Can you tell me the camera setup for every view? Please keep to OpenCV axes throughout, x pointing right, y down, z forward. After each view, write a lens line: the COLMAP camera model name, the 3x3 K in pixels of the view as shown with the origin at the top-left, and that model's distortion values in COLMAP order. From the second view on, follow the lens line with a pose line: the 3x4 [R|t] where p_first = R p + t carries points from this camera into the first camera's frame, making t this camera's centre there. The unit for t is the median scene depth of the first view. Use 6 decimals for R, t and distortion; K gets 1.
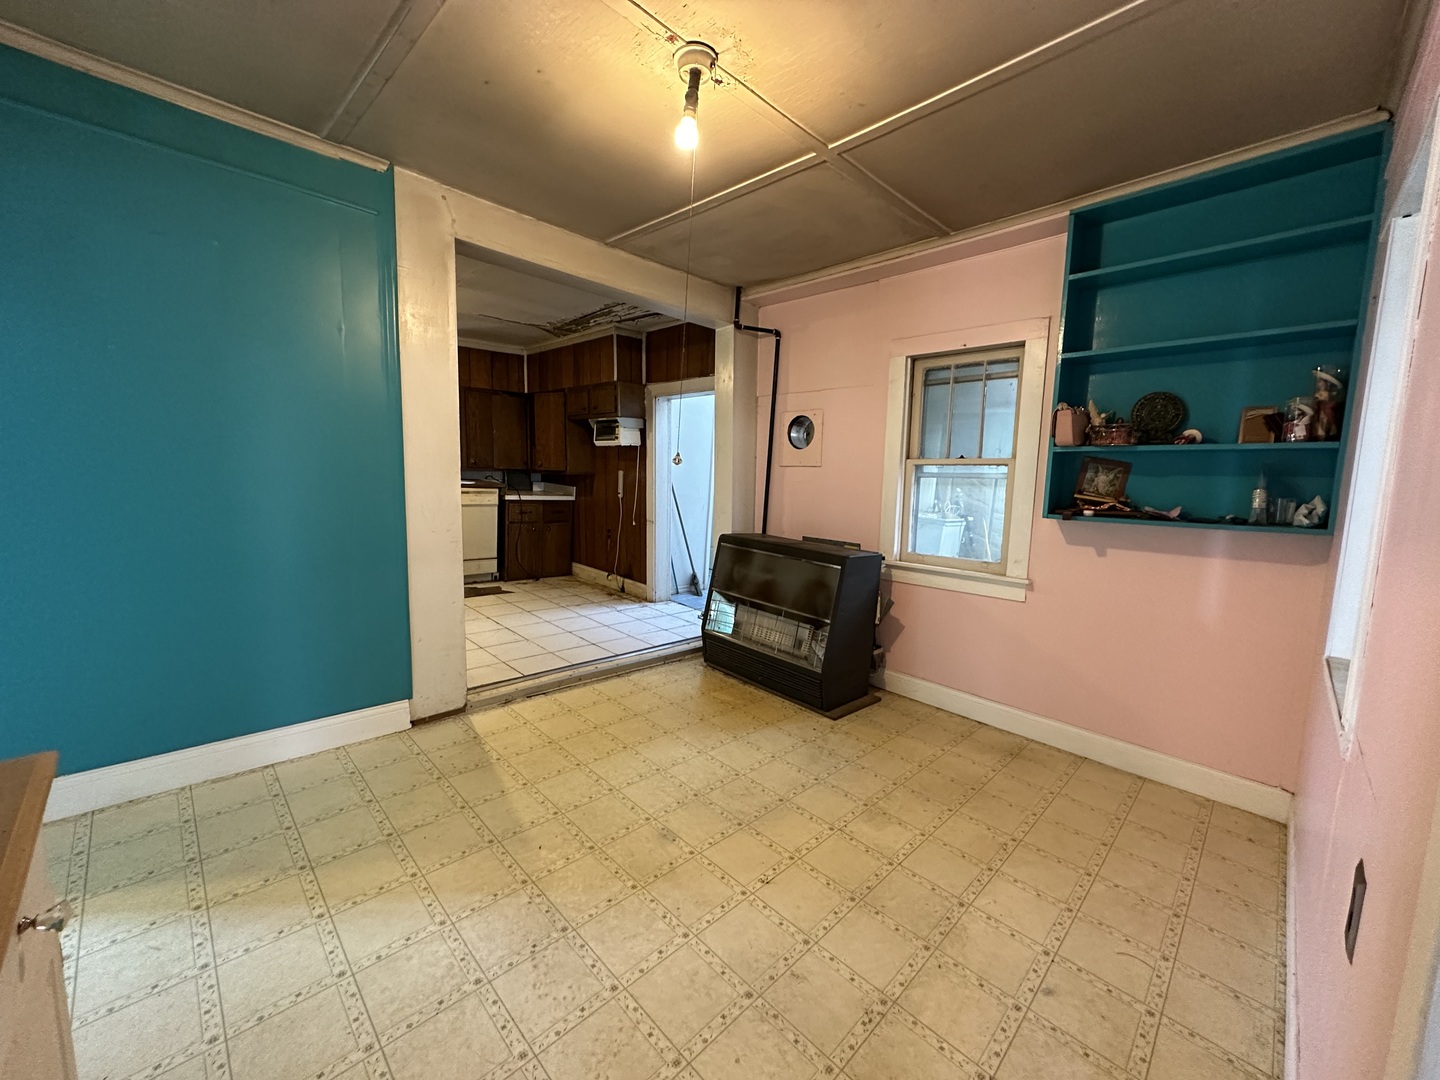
lens RADIAL K [[564.0, 0, 720.0], [0, 564.0, 540.0], [0, 0, 1]] dist [-0.000468, -0.000039]
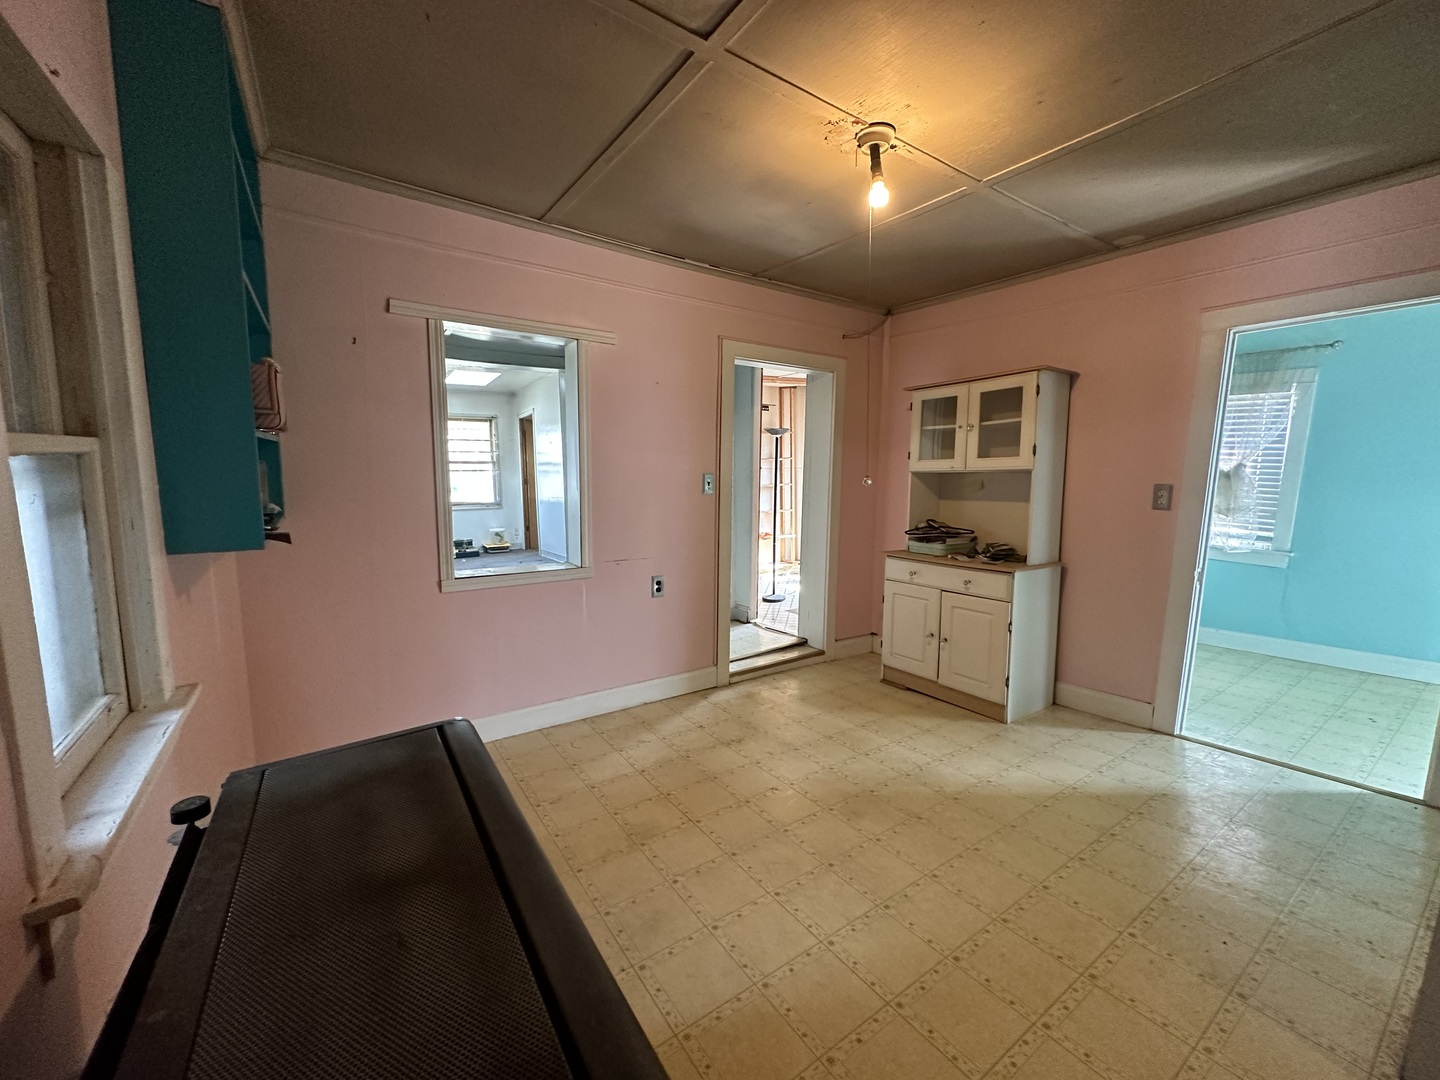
lens RADIAL K [[564.0, 0, 720.0], [0, 564.0, 540.0], [0, 0, 1]] dist [-0.000468, -0.000039]
pose [[-0.979929, -0.069231, 0.186939, -0.002620], [-0.021760, 0.969303, 0.244905, -0.223988], [-0.198156, 0.235922, -0.951354, 1.609492]]
